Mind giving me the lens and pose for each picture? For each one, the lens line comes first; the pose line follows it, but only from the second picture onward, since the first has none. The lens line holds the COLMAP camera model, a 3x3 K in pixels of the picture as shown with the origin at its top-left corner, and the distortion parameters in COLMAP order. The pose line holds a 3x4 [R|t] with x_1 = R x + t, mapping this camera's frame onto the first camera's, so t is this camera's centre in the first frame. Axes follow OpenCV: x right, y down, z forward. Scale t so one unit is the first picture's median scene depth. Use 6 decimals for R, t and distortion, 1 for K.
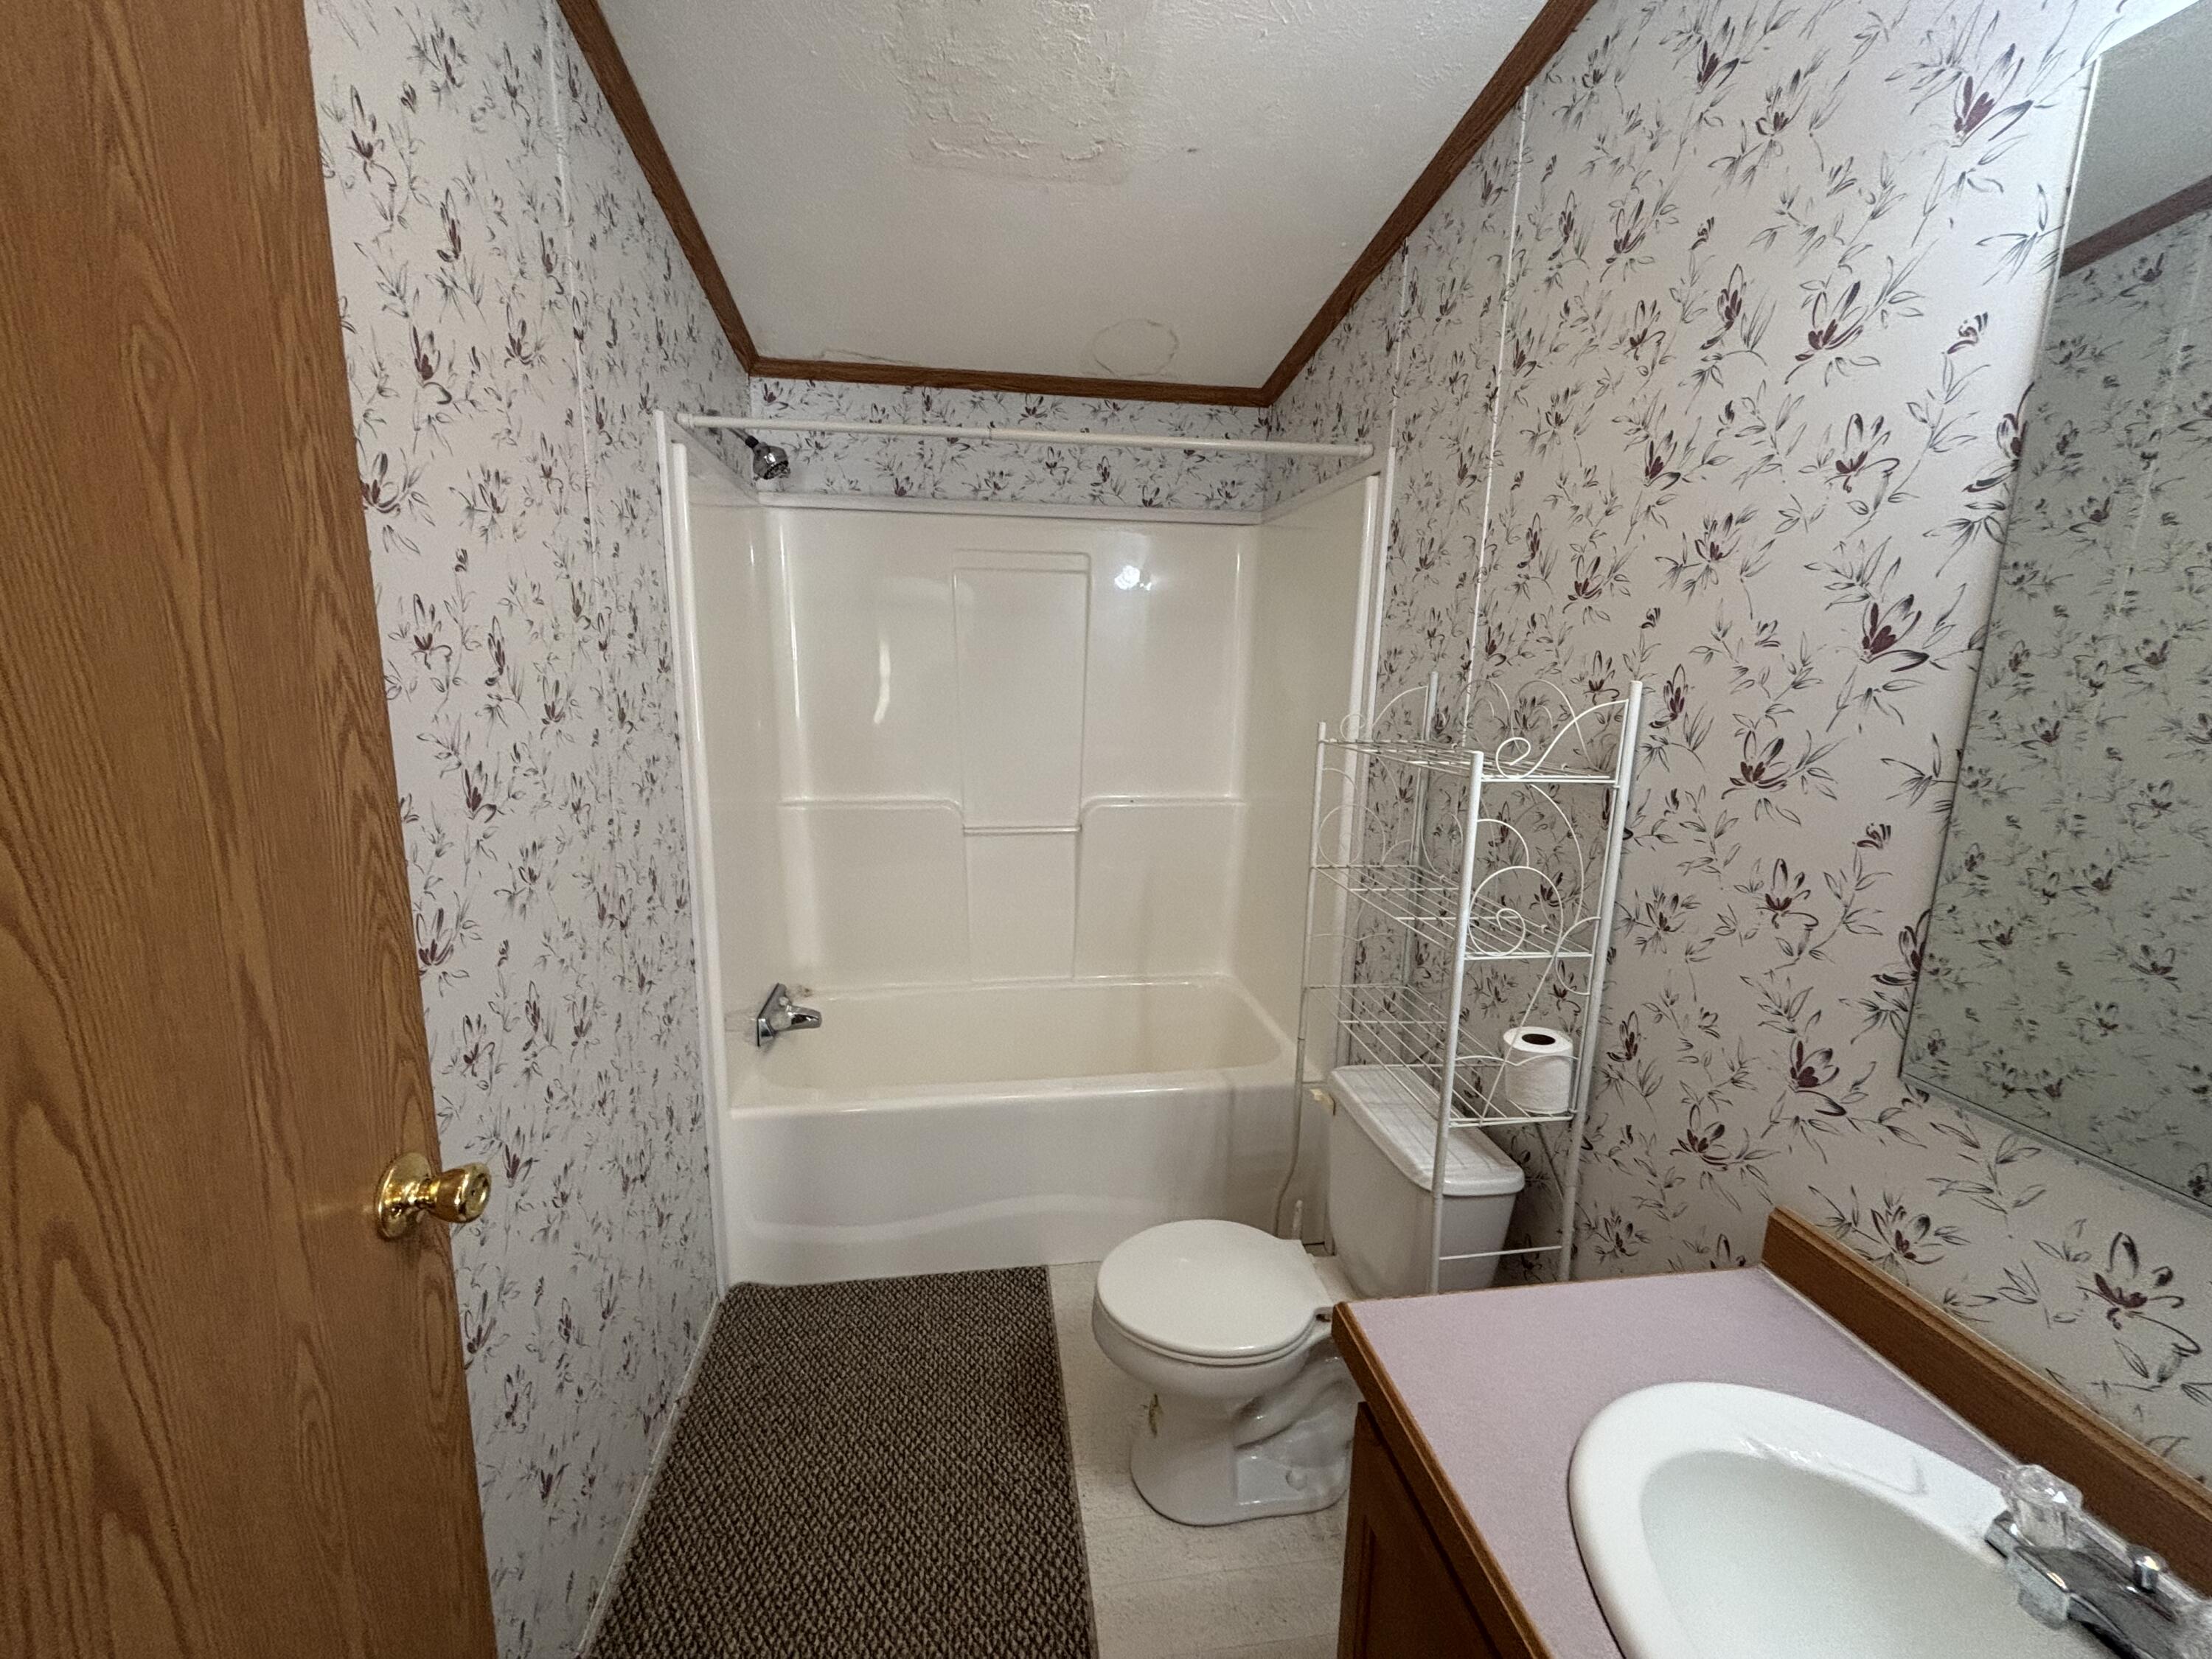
lens RADIAL K [[899.5, 0, 1097.7], [0, 899.5, 825.8], [0, 0, 1]] dist [0.000250, 0.000744]
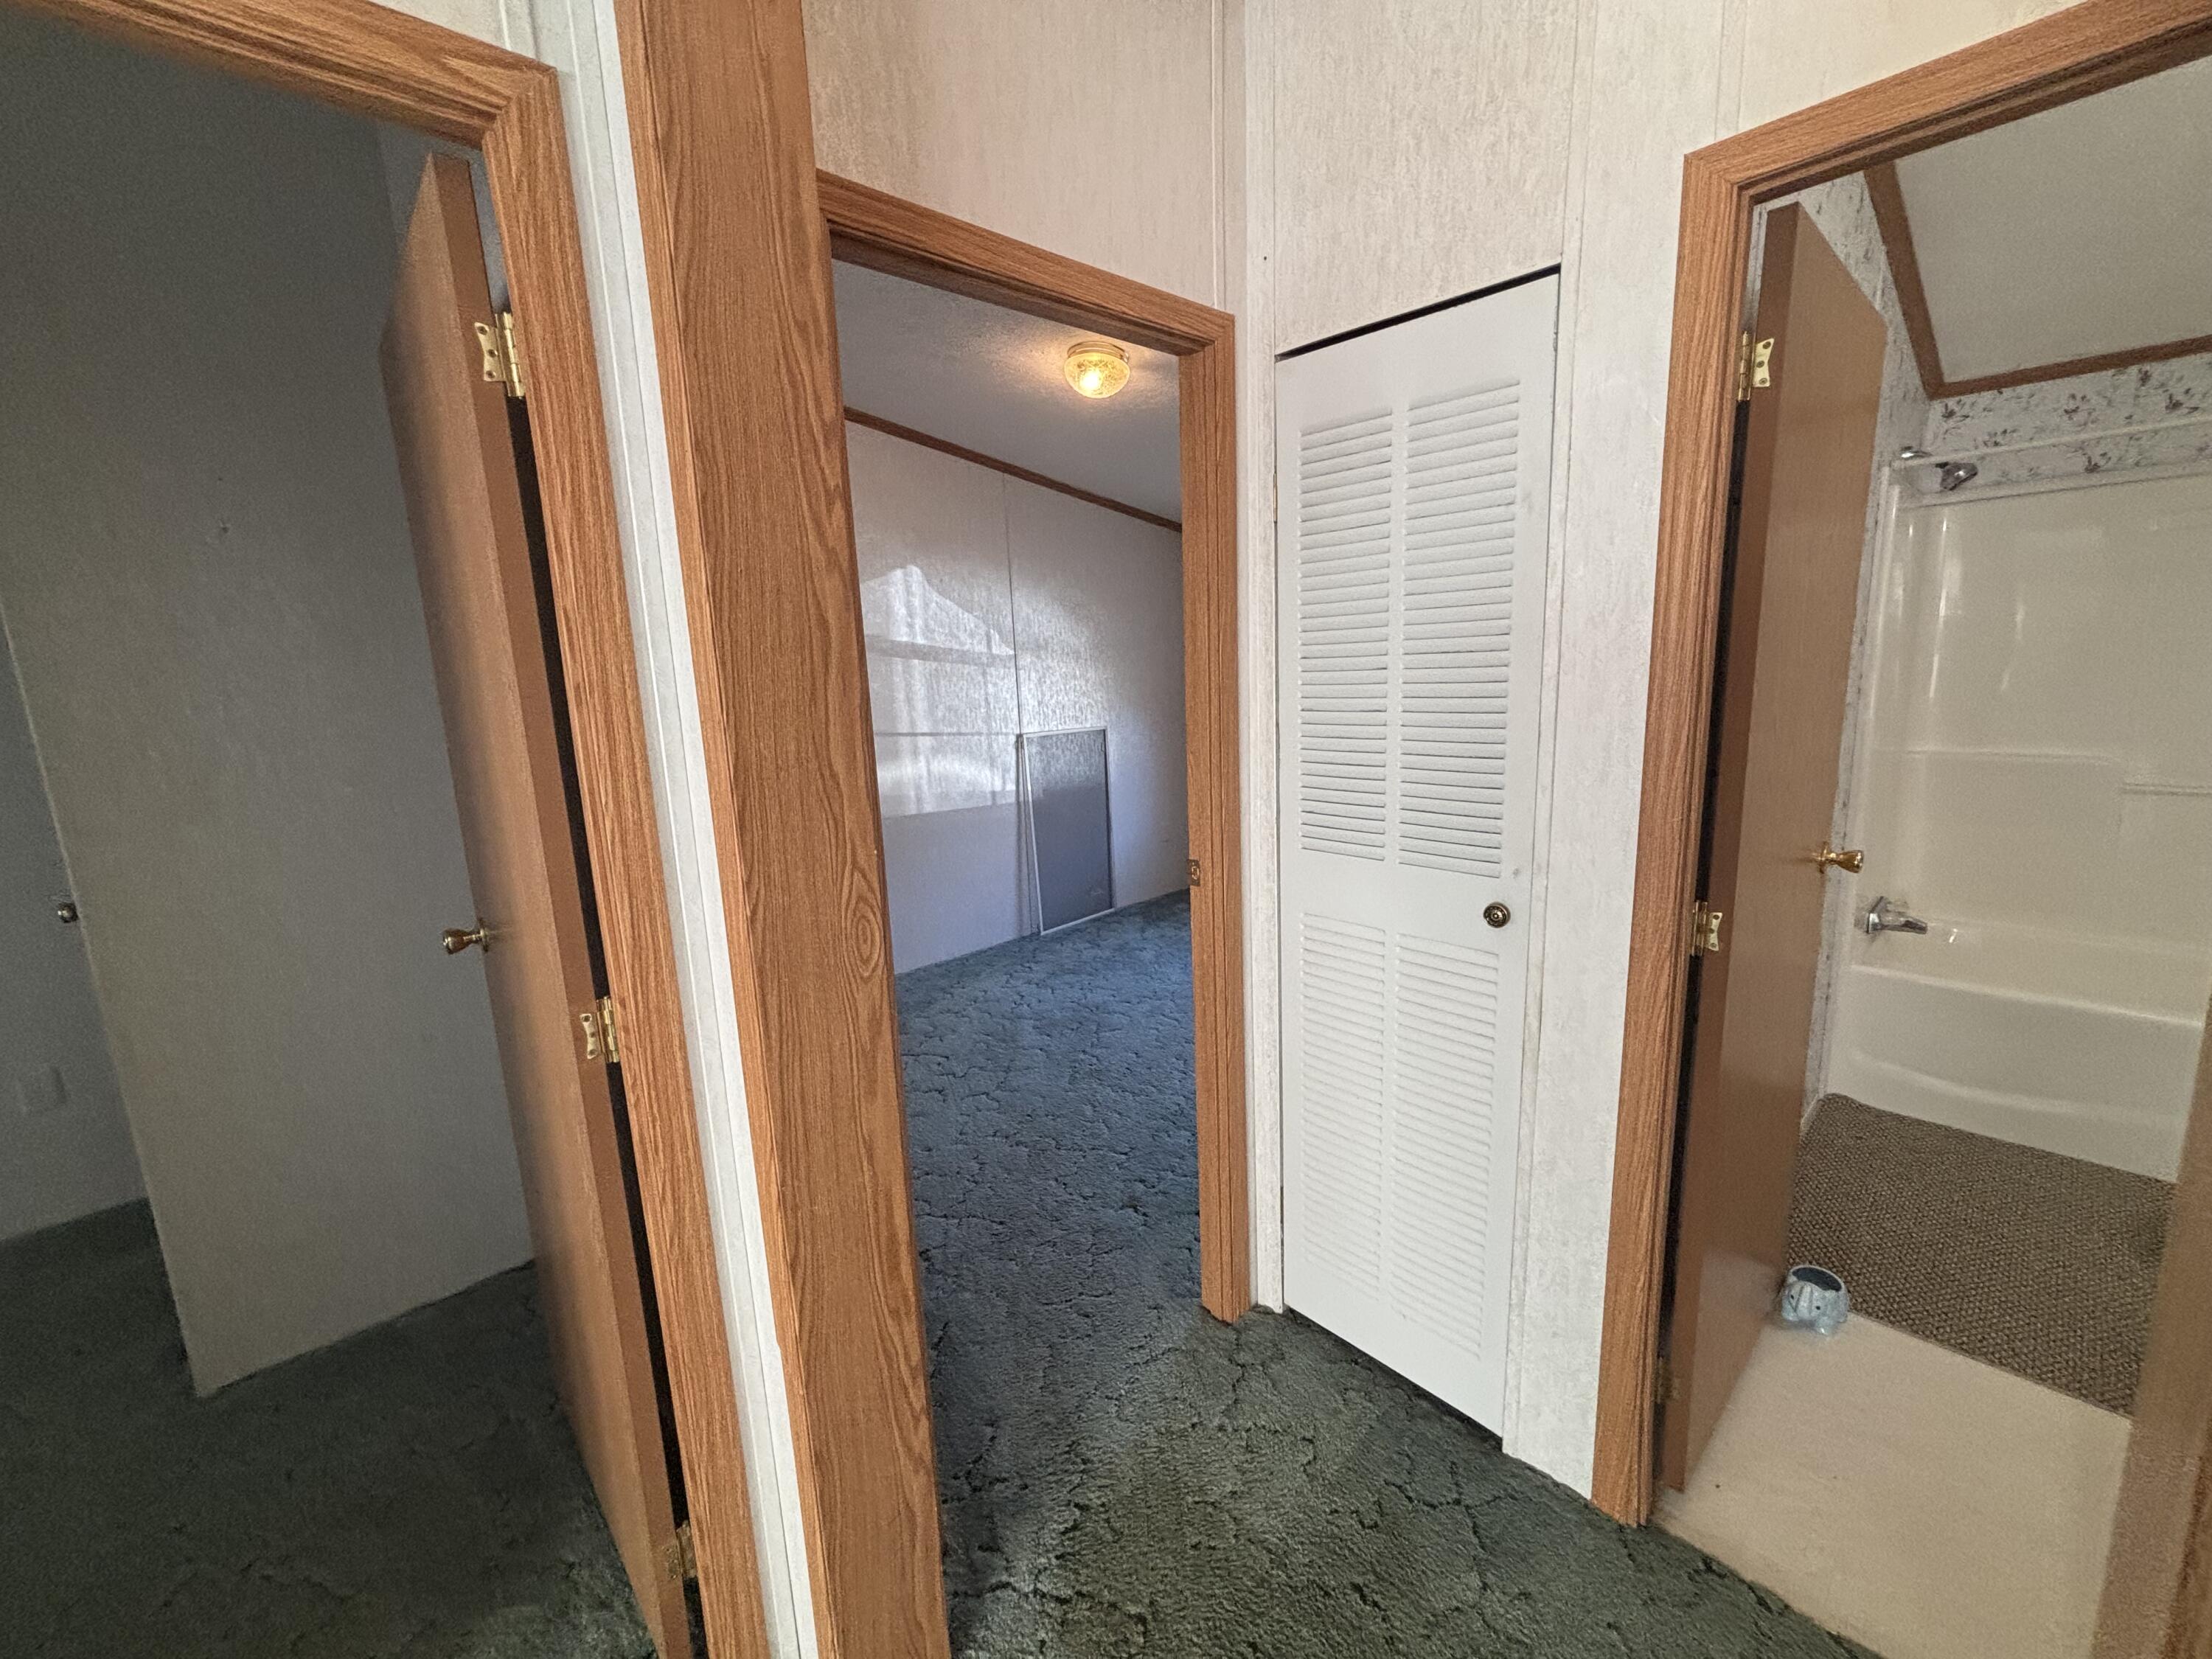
lens RADIAL K [[899.5, 0, 1107.0], [0, 899.5, 829.8], [0, 0, 1]] dist [0.000250, 0.000744]
pose [[0.572729, 0.106581, -0.812787, 0.048860], [-0.092991, 0.993559, 0.064760, 0.168168], [0.814453, 0.038492, 0.578951, -0.951838]]
